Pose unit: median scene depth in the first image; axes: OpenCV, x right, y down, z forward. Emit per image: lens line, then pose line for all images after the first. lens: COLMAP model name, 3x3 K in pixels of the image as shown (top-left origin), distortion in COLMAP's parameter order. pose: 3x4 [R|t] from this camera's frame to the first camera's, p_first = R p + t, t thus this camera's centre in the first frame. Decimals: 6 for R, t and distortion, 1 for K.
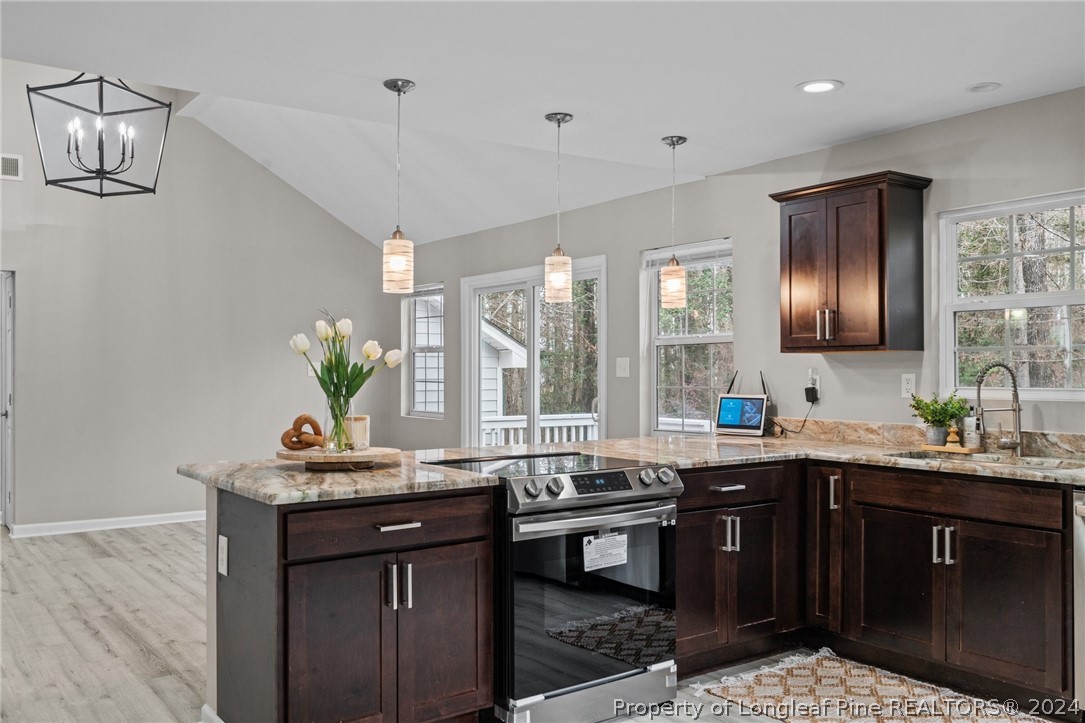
lens RADIAL K [[916.4, 0, 544.6], [0, 916.4, 368.9], [0, 0, 1]] dist [0.006389, 0.001322]
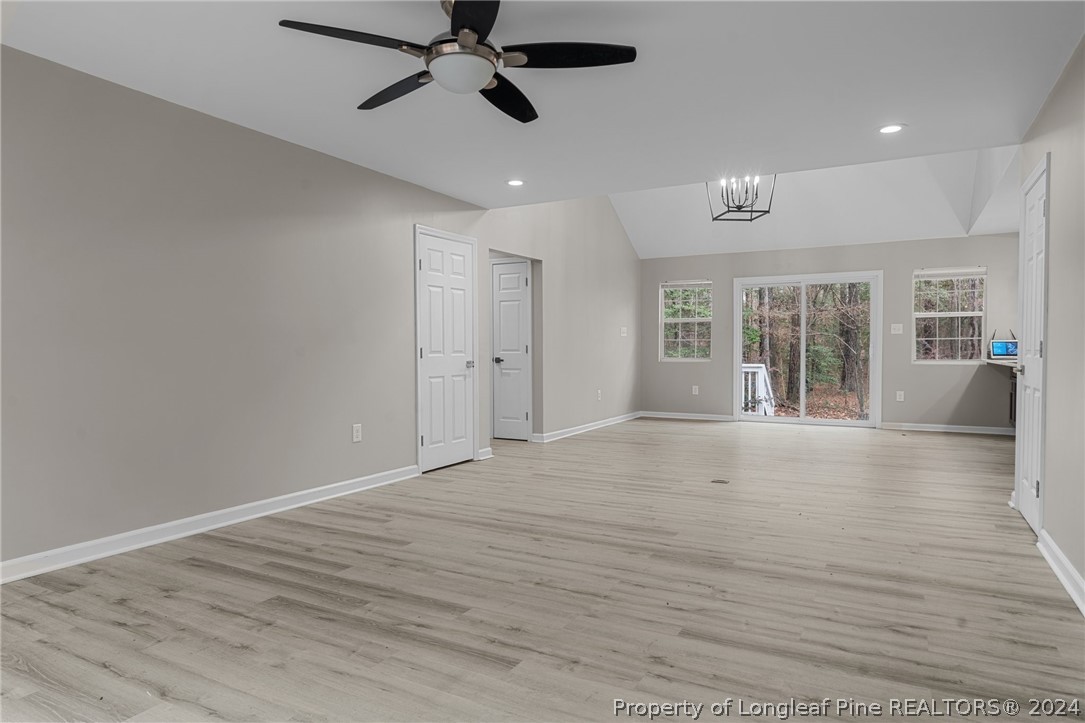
lens RADIAL K [[673.7, 0, 542.5], [0, 673.7, 357.6], [0, 0, 1]] dist [0.000439, -0.002255]
pose [[0.902048, -0.007195, 0.431576, -1.805221], [0.000362, 0.999873, 0.015914, 0.054298], [-0.431636, -0.014200, 0.901936, 0.057695]]
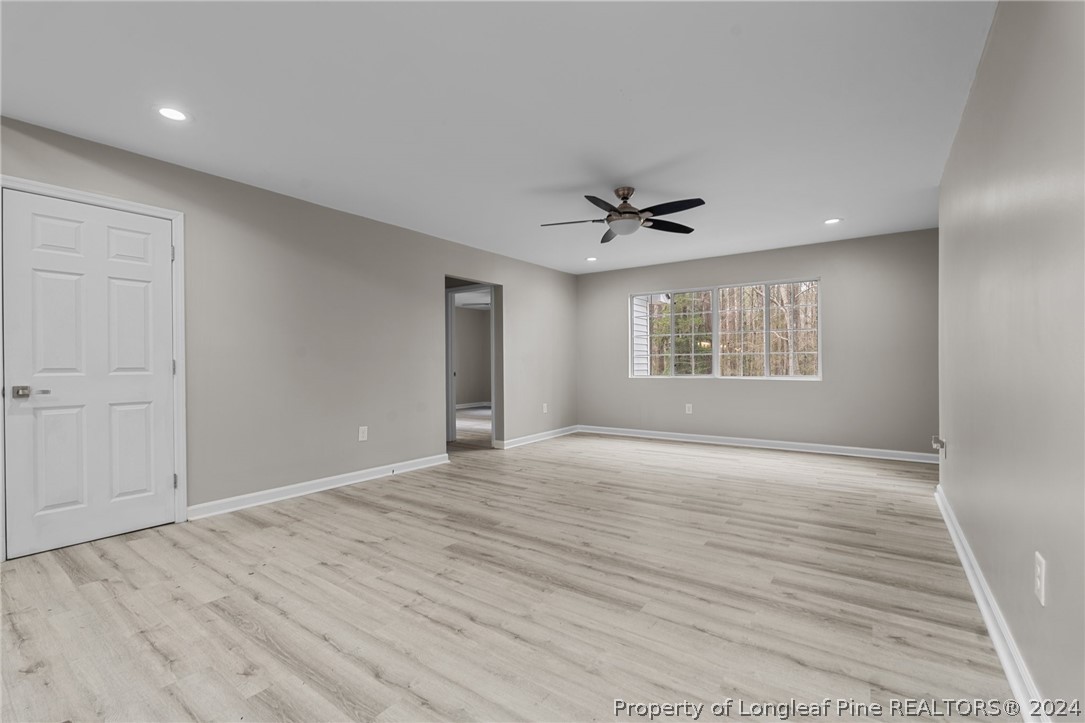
lens RADIAL K [[475.8, 0, 536.5], [0, 475.8, 358.7], [0, 0, 1]] dist [-0.010392, 0.002019]
pose [[-0.952659, 0.002065, -0.304035, -1.140875], [0.006481, 0.999888, -0.013517, 0.058830], [0.303973, -0.014848, -0.952565, 1.522287]]
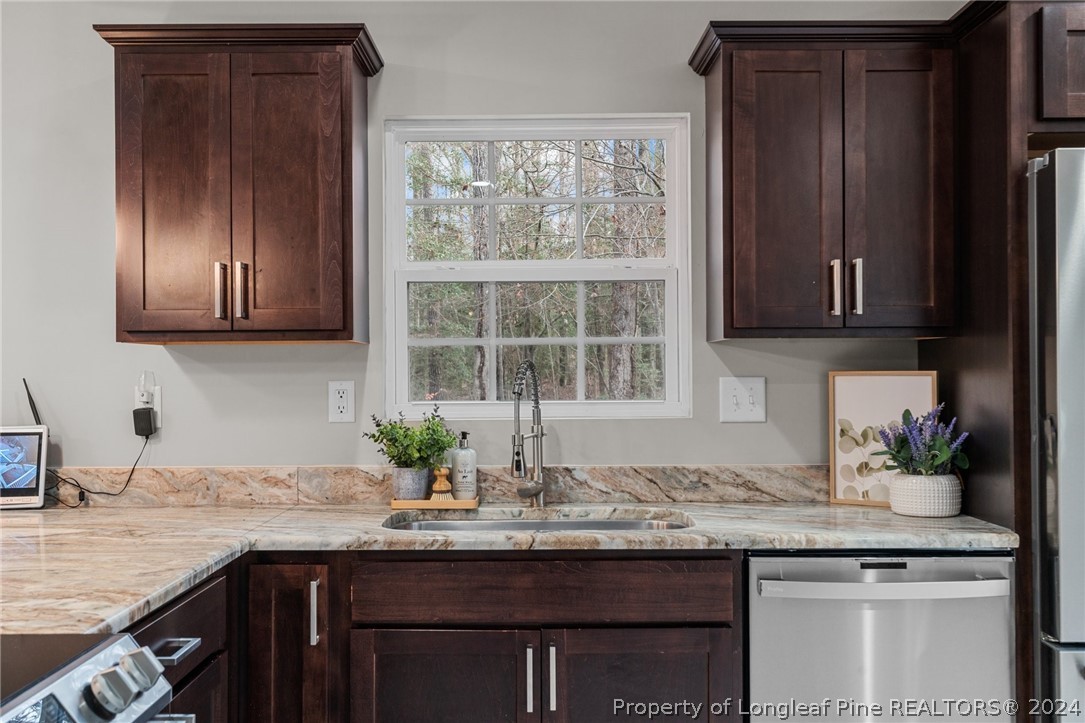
lens RADIAL K [[1050.7, 0, 539.7], [0, 1050.7, 365.3], [0, 0, 1]] dist [0.009607, 0.000000]
pose [[0.580447, 0.005641, 0.814278, -0.091327], [0.003552, 0.999949, -0.009460, 0.001987], [-0.814290, 0.008383, 0.580398, 0.540296]]
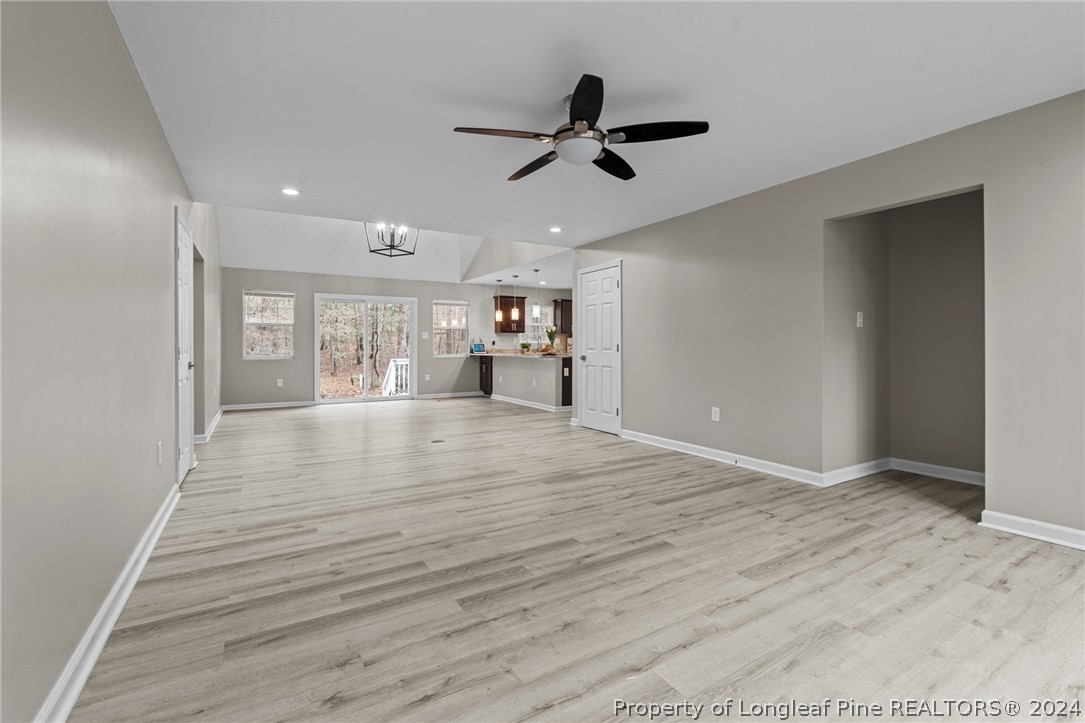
lens RADIAL K [[475.8, 0, 553.8], [0, 475.8, 350.5], [0, 0, 1]] dist [-0.010392, 0.002019]
pose [[0.069971, -0.009028, 0.997508, -2.235786], [-0.000997, 0.999958, 0.009120, 0.051163], [-0.997549, -0.001633, 0.069959, 0.677835]]
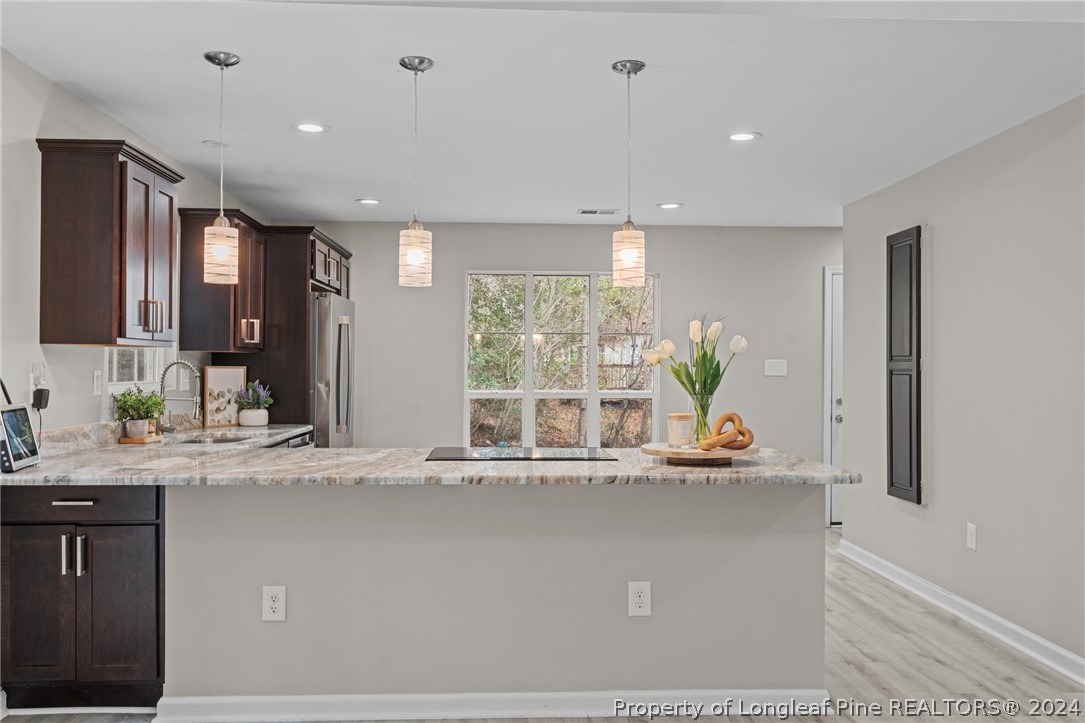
lens RADIAL K [[916.4, 0, 539.9], [0, 916.4, 361.7], [0, 0, 1]] dist [0.006389, 0.001322]
pose [[-0.836221, 0.000197, 0.548392, -0.544382], [-0.005760, 0.999942, -0.009143, 0.003087], [-0.548362, -0.010804, -0.836171, 1.667963]]
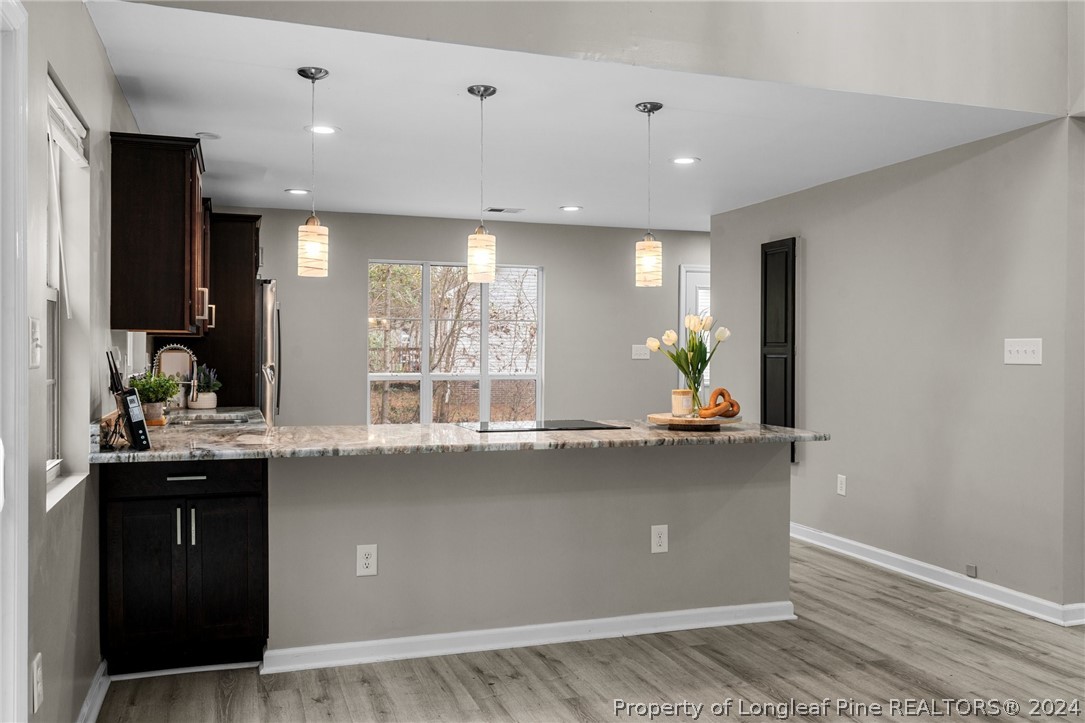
lens RADIAL K [[916.4, 0, 542.7], [0, 916.4, 359.7], [0, 0, 1]] dist [0.006389, 0.001322]
pose [[-0.955435, -0.006971, 0.295118, -0.338674], [-0.005626, 0.999970, 0.005405, 0.003414], [-0.295147, 0.003504, -0.955445, 1.948060]]
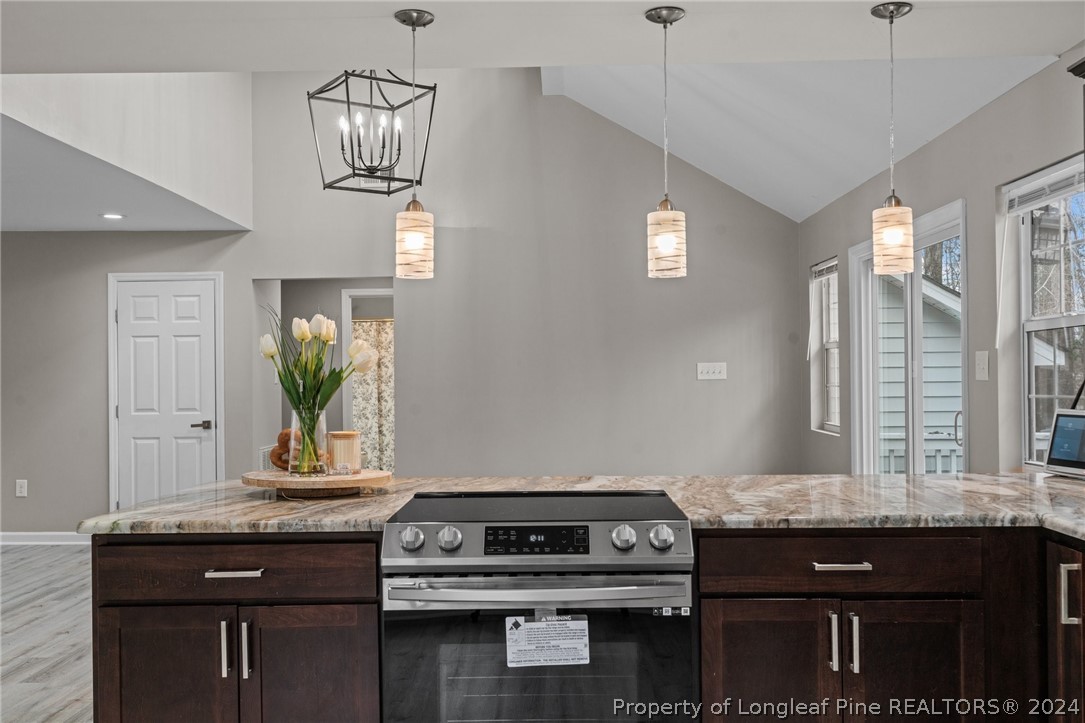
lens RADIAL K [[1050.7, 0, 550.4], [0, 1050.7, 363.8], [0, 0, 1]] dist [0.009607, 0.000000]
pose [[0.802842, -0.012343, -0.596064, 0.432908], [0.009833, 0.999924, -0.007462, -0.000587], [0.596111, 0.000129, 0.802902, 0.305910]]
